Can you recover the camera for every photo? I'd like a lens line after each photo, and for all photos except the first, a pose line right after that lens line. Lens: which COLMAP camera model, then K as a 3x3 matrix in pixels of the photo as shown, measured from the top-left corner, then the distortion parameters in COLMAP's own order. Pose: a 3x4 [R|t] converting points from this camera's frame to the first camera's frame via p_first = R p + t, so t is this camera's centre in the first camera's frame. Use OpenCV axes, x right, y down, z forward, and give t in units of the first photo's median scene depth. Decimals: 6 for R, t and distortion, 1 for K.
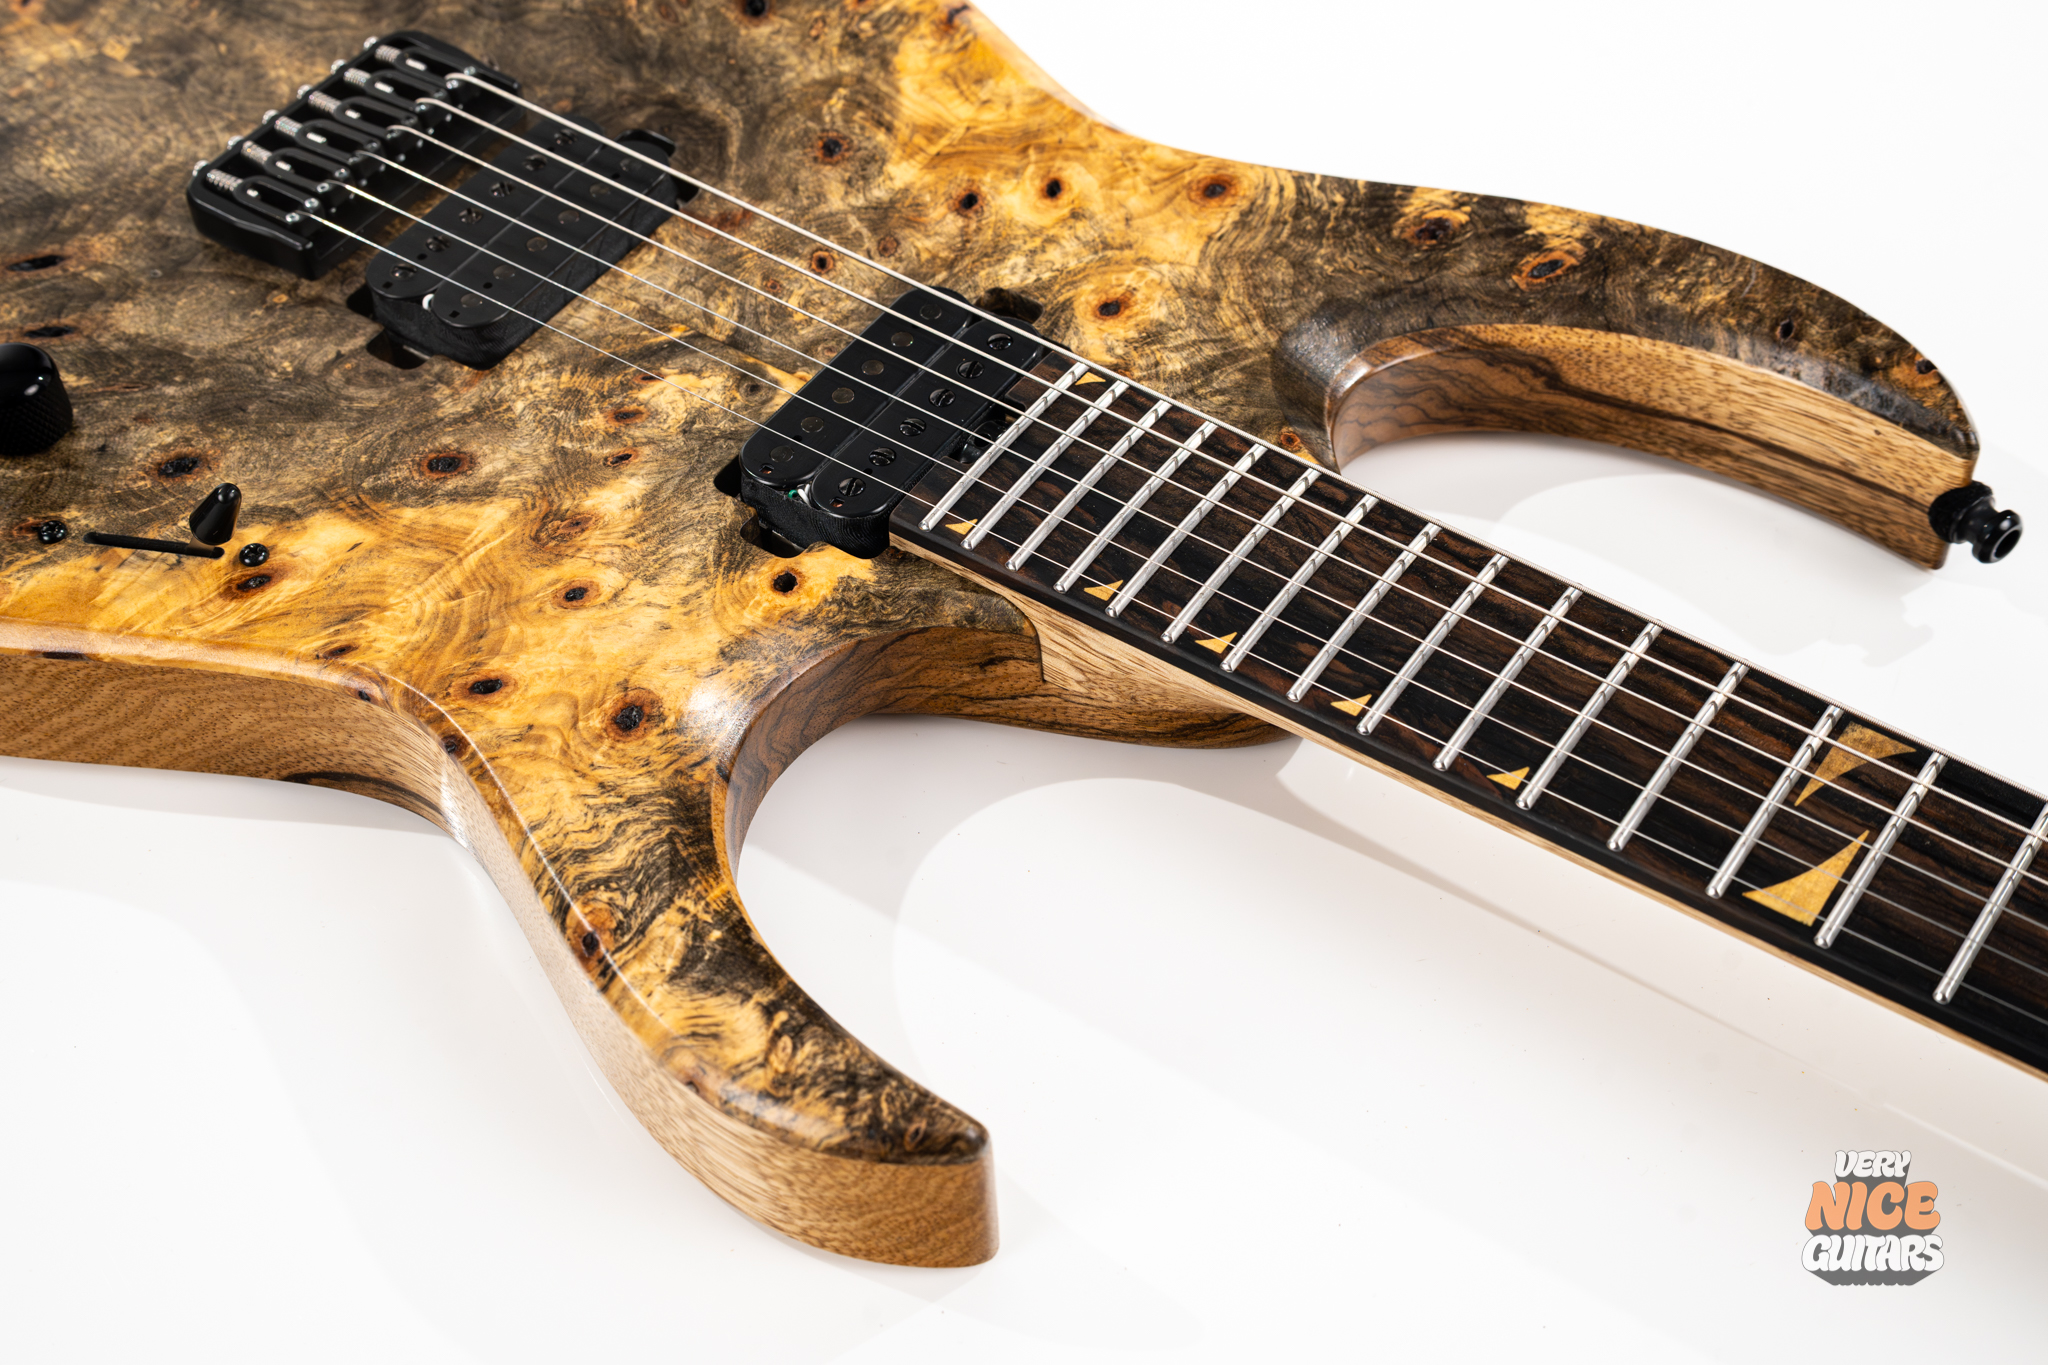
lens RADIAL K [[2916.5, 0, 1020.0], [0, 2916.5, 689.5], [0, 0, 1]] dist [0.052161, 0.000000]
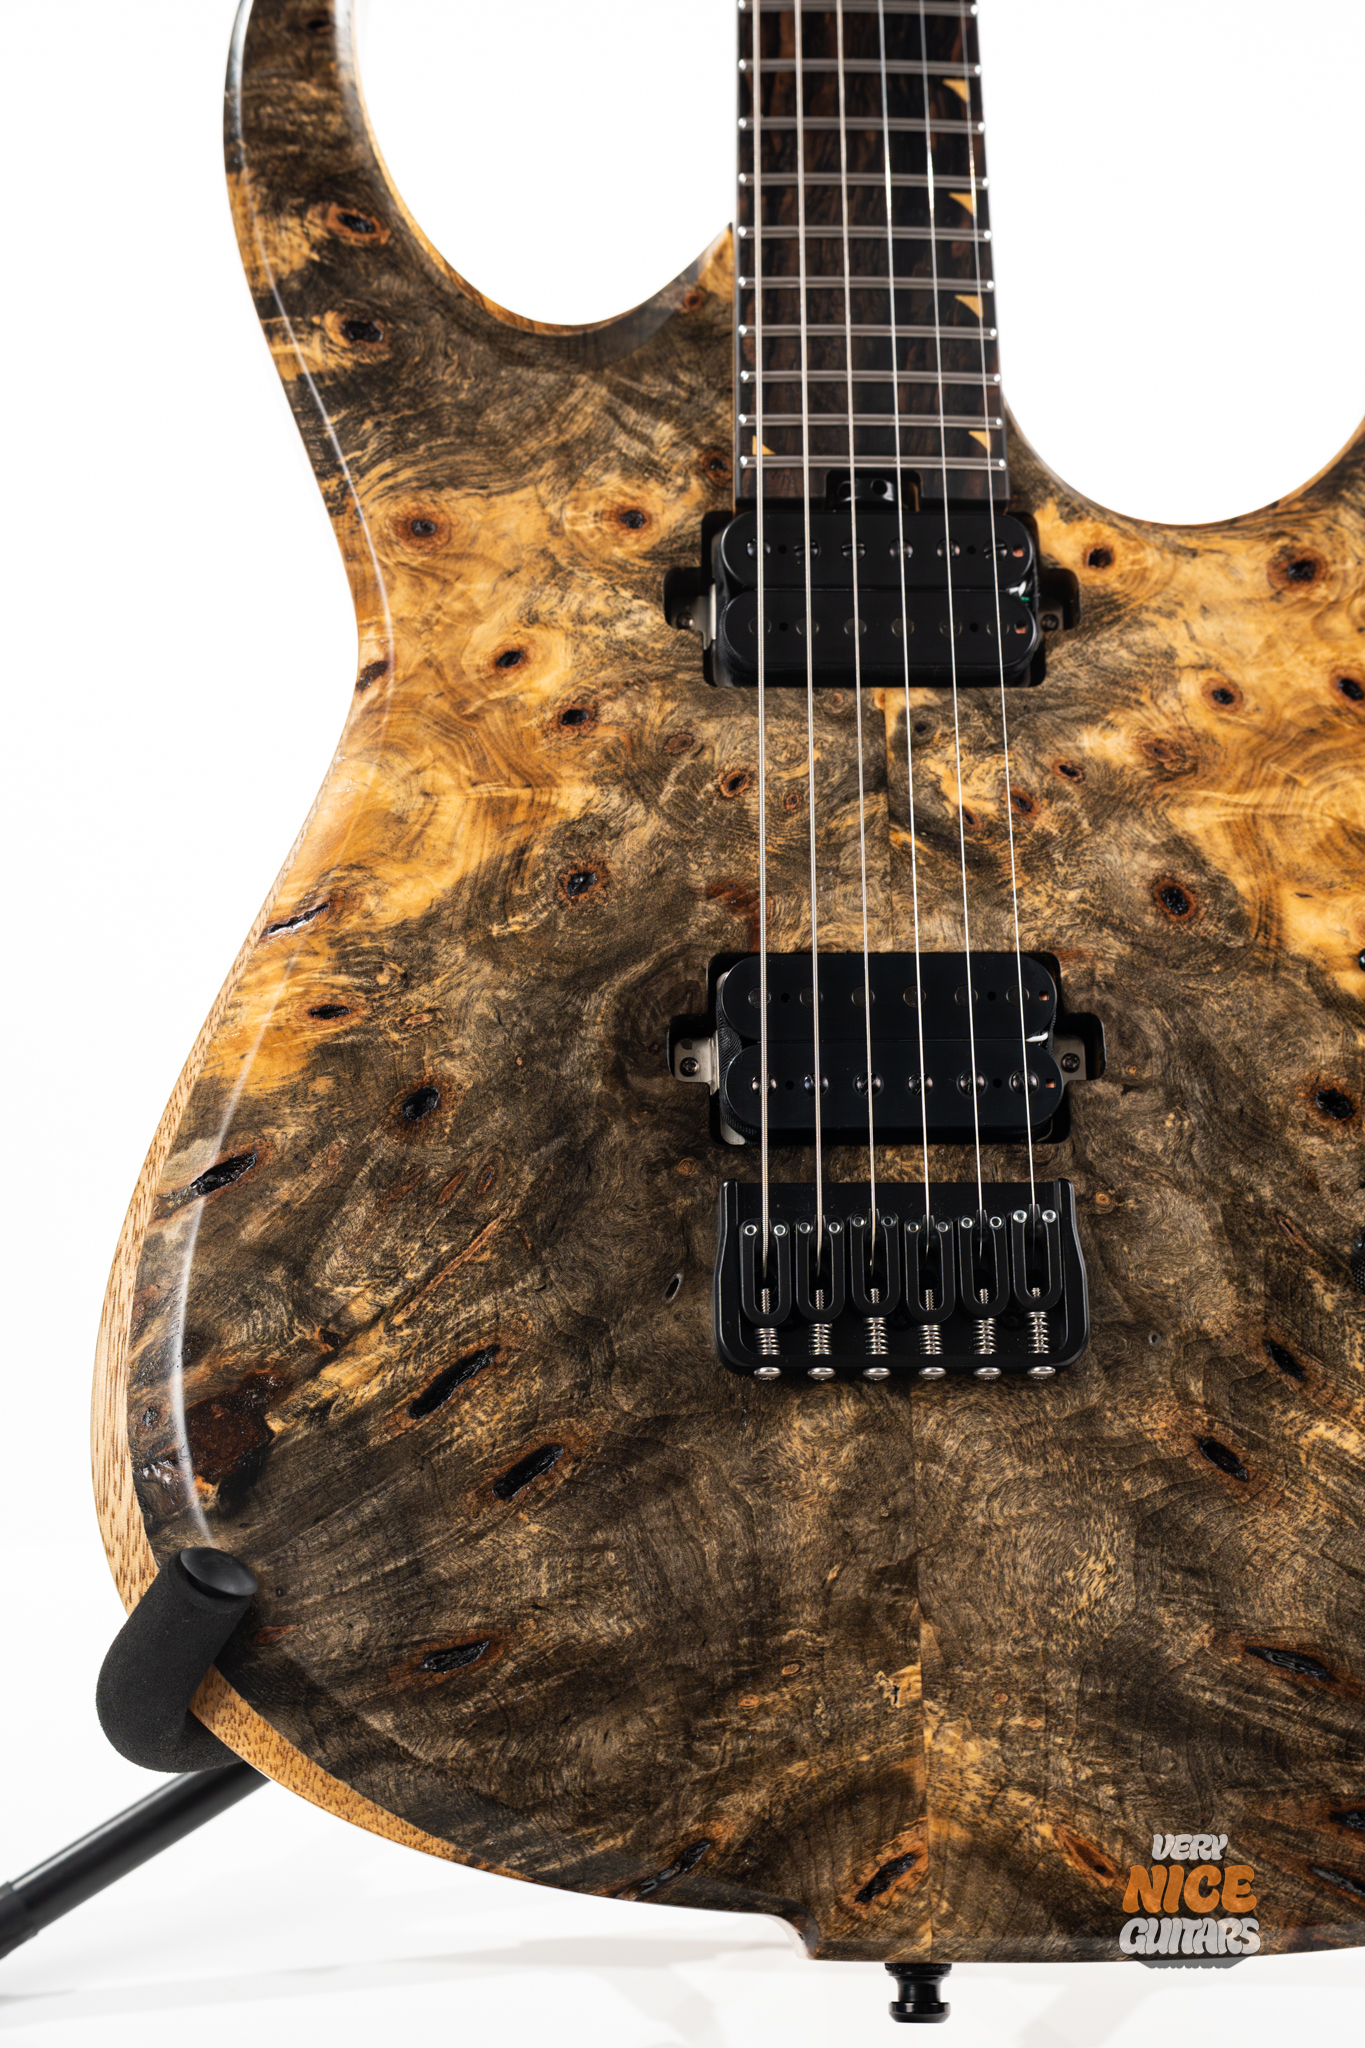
lens RADIAL K [[2916.5, 0, 667.9], [0, 2916.5, 1026.3], [0, 0, 1]] dist [0.052161, 0.000000]
pose [[-0.582690, -0.779089, 0.231285, -0.354396], [0.588241, -0.207954, 0.781491, -0.968476], [-0.560754, 0.591419, 0.579464, 0.510166]]
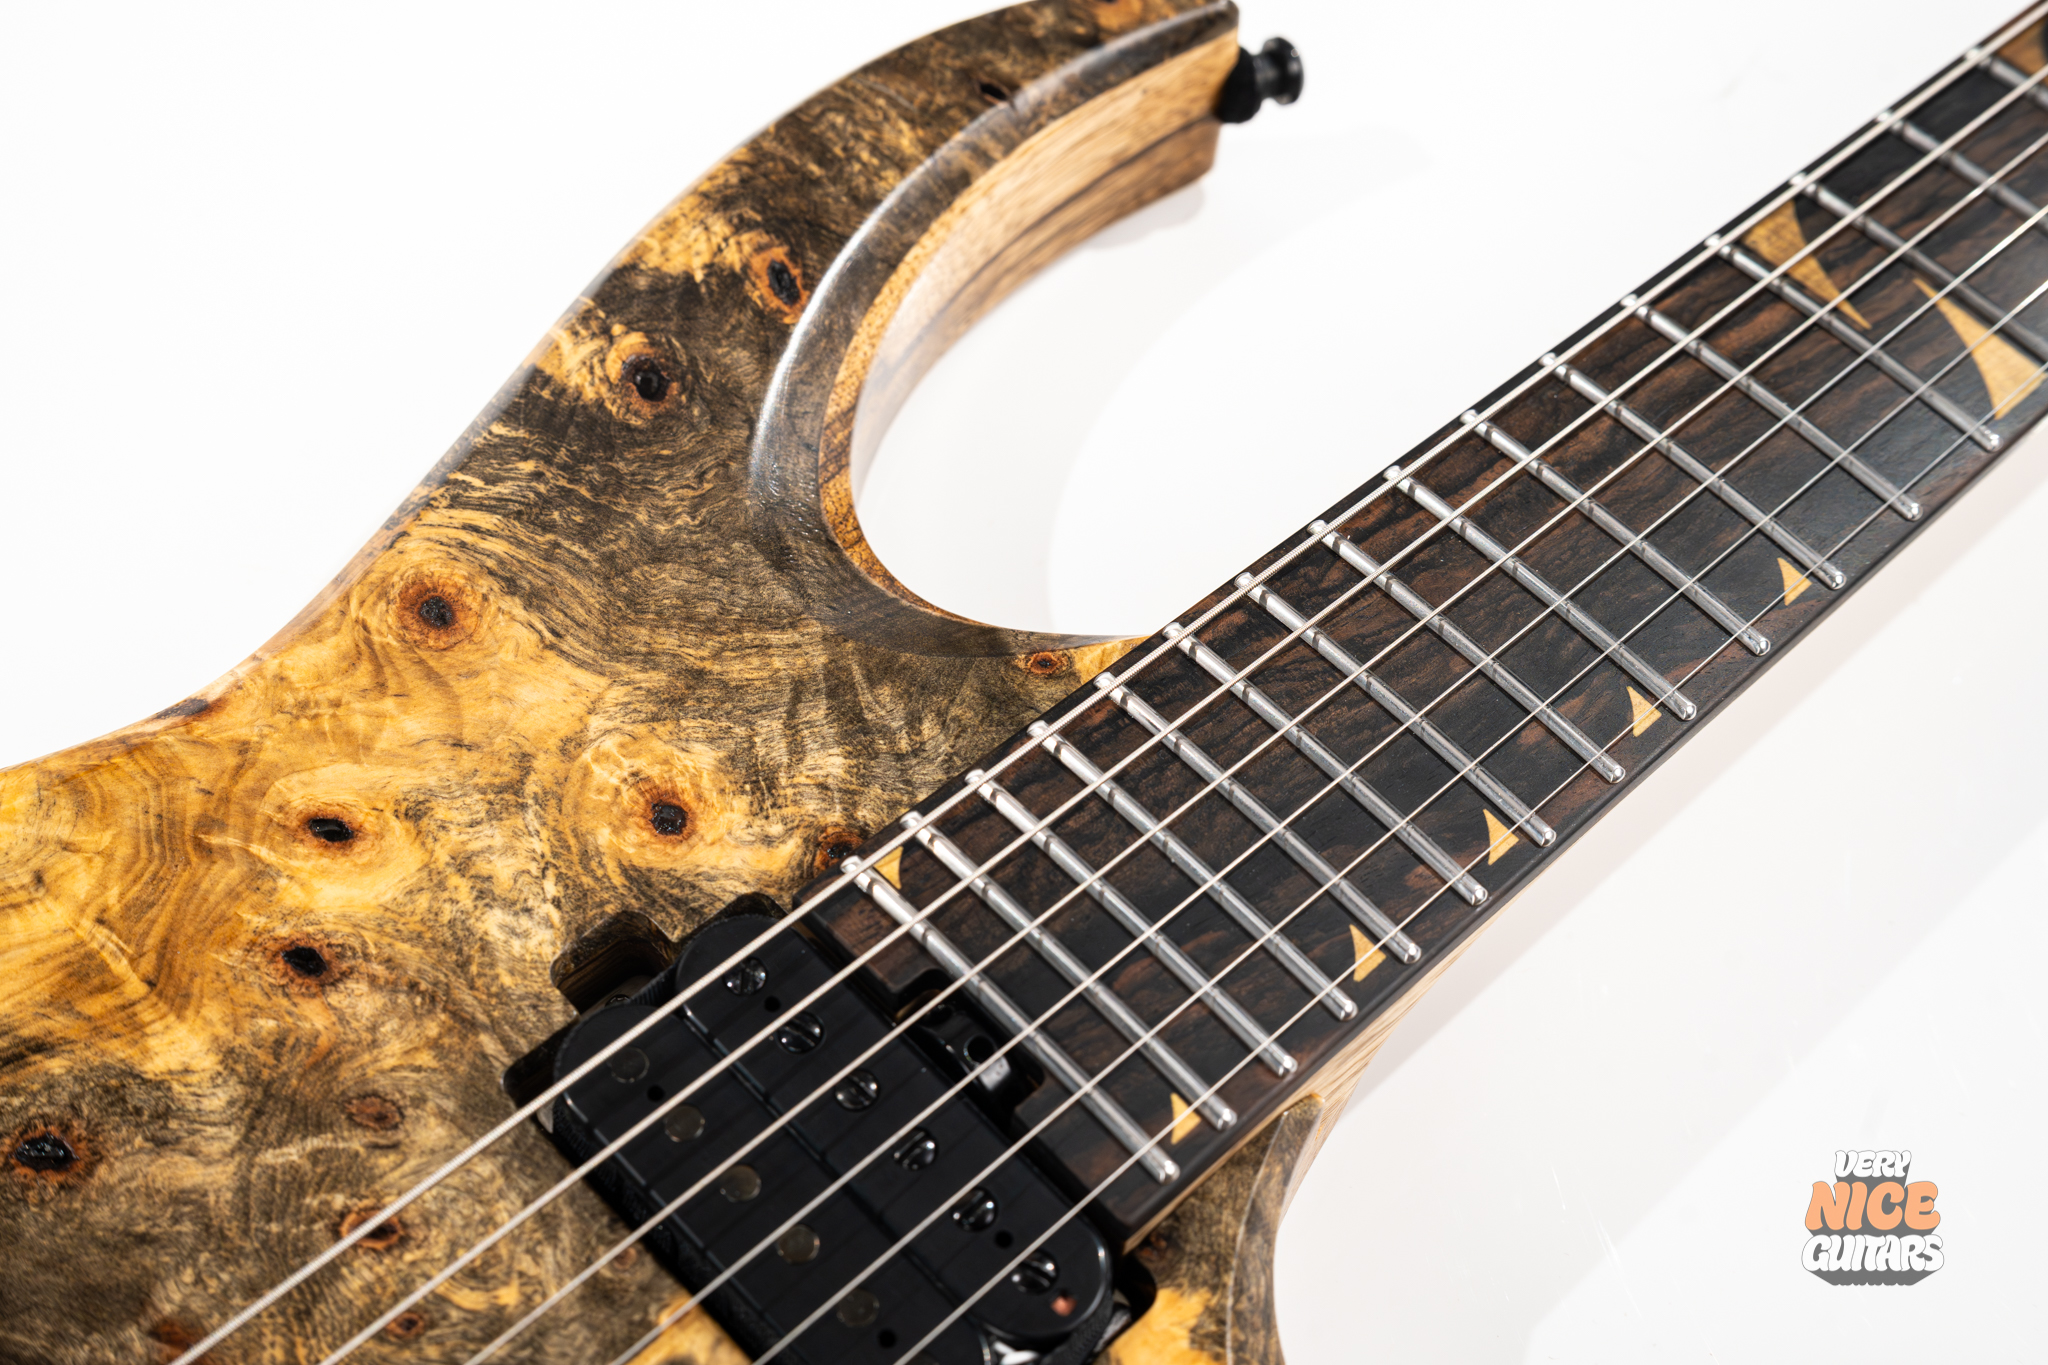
lens RADIAL K [[2916.5, 0, 1017.5], [0, 2916.5, 677.9], [0, 0, 1]] dist [0.052161, 0.000000]
pose [[0.205699, -0.774391, 0.598337, -0.294350], [0.689160, 0.548719, 0.473250, -0.384890], [-0.694799, 0.315003, 0.646550, 0.557484]]
